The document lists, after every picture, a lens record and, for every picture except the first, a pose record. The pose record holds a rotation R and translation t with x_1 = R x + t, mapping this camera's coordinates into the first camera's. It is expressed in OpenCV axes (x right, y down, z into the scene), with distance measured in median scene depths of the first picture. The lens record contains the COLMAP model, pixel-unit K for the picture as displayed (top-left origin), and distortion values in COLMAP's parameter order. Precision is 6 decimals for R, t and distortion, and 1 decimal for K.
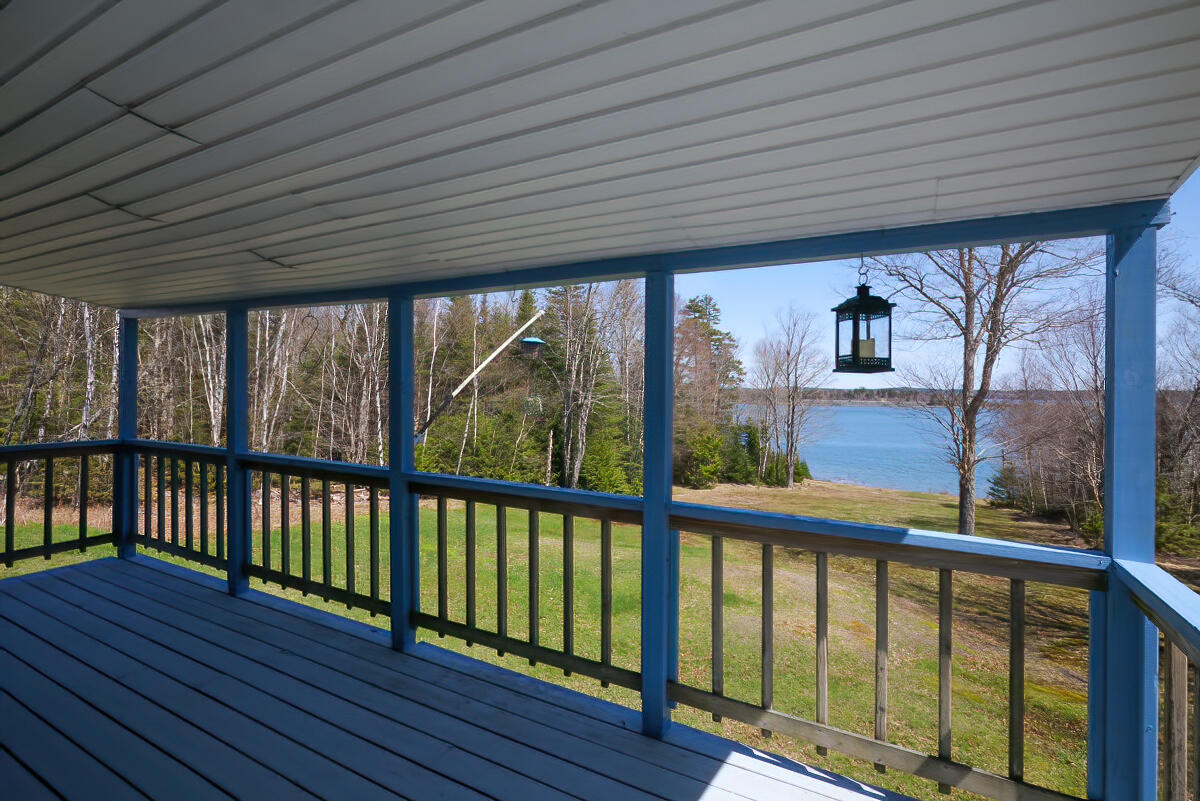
lens RADIAL K [[553.0, 0, 603.9], [0, 553.0, 389.5], [0, 0, 1]] dist [-0.005509, -0.000228]
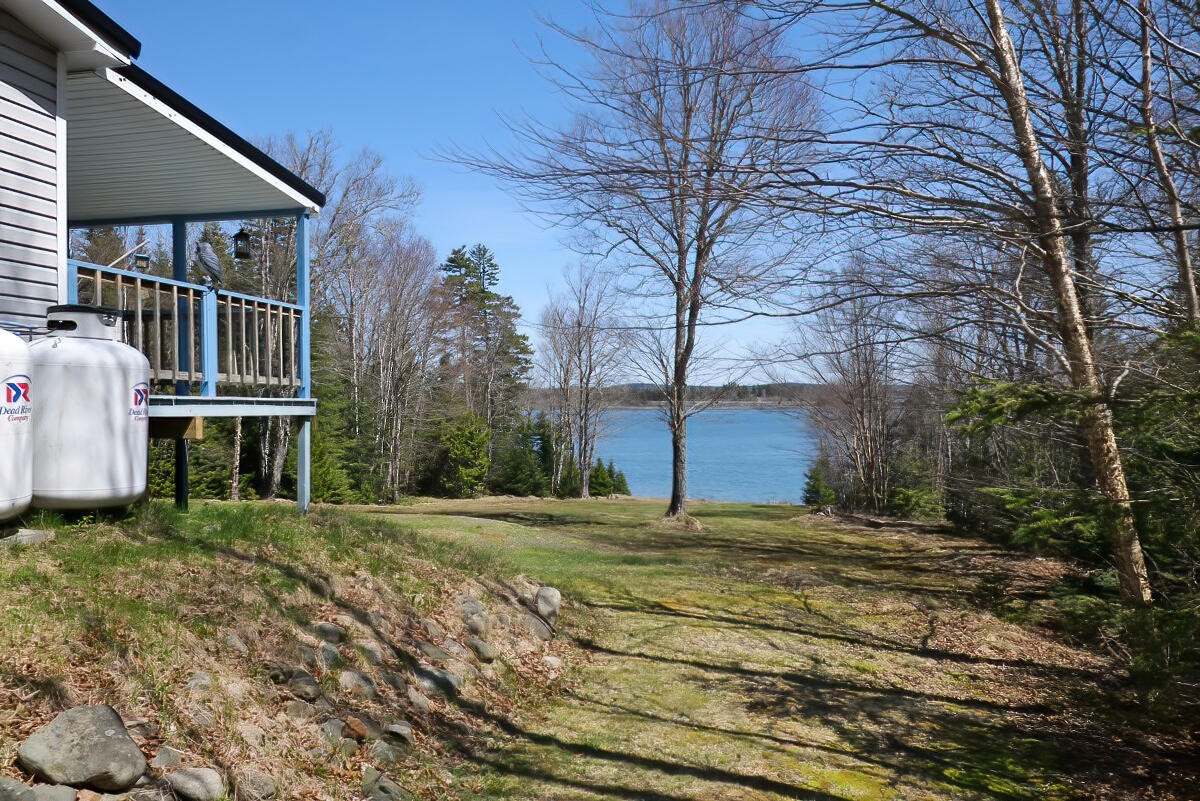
lens RADIAL K [[873.2, 0, 602.5], [0, 873.2, 408.8], [0, 0, 1]] dist [0.008818, -0.000491]
pose [[0.966226, -0.017403, 0.257110, 0.056184], [0.013621, 0.999771, 0.016482, 0.037738], [-0.257338, -0.012423, 0.966242, -0.210370]]
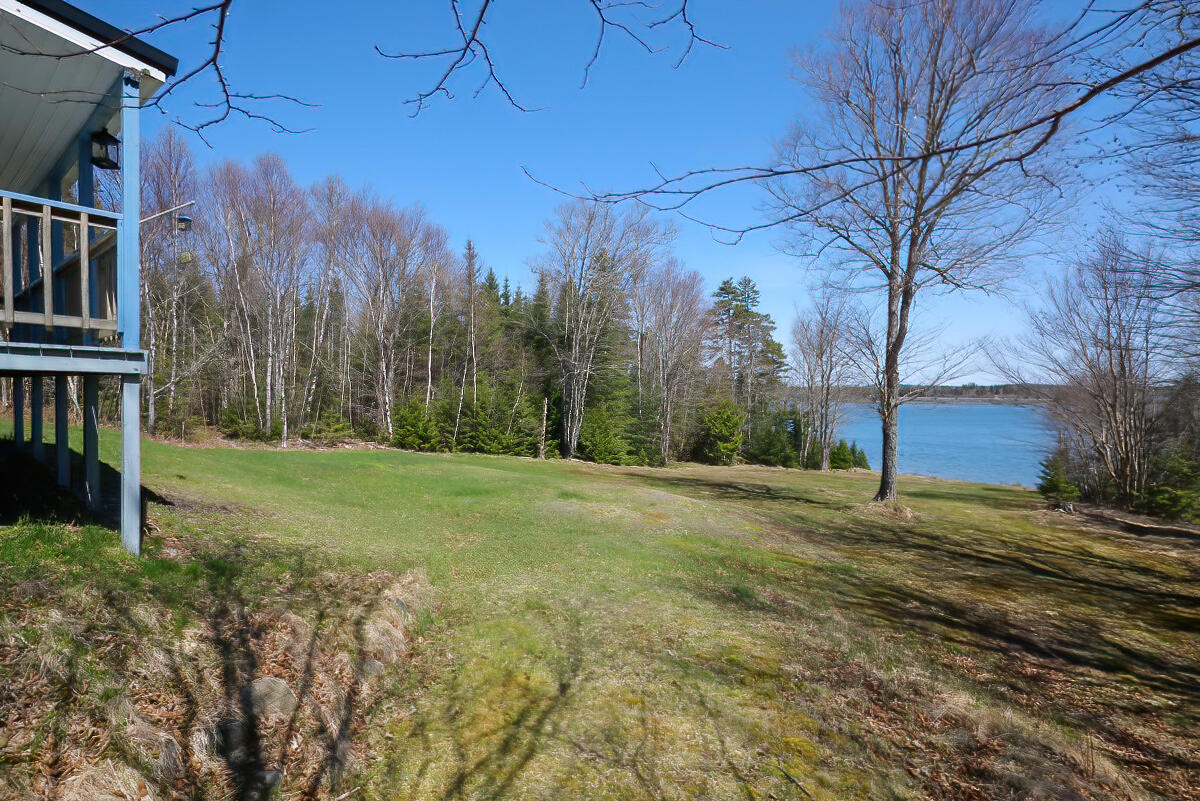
lens RADIAL K [[562.6, 0, 600.0], [0, 562.6, 400.5], [0, 0, 1]] dist [-0.004613, 0.000414]
pose [[0.984017, -0.001342, -0.178072, 0.143869], [0.003605, 0.999917, 0.012387, 0.046511], [0.178041, -0.012831, 0.983940, -0.045063]]
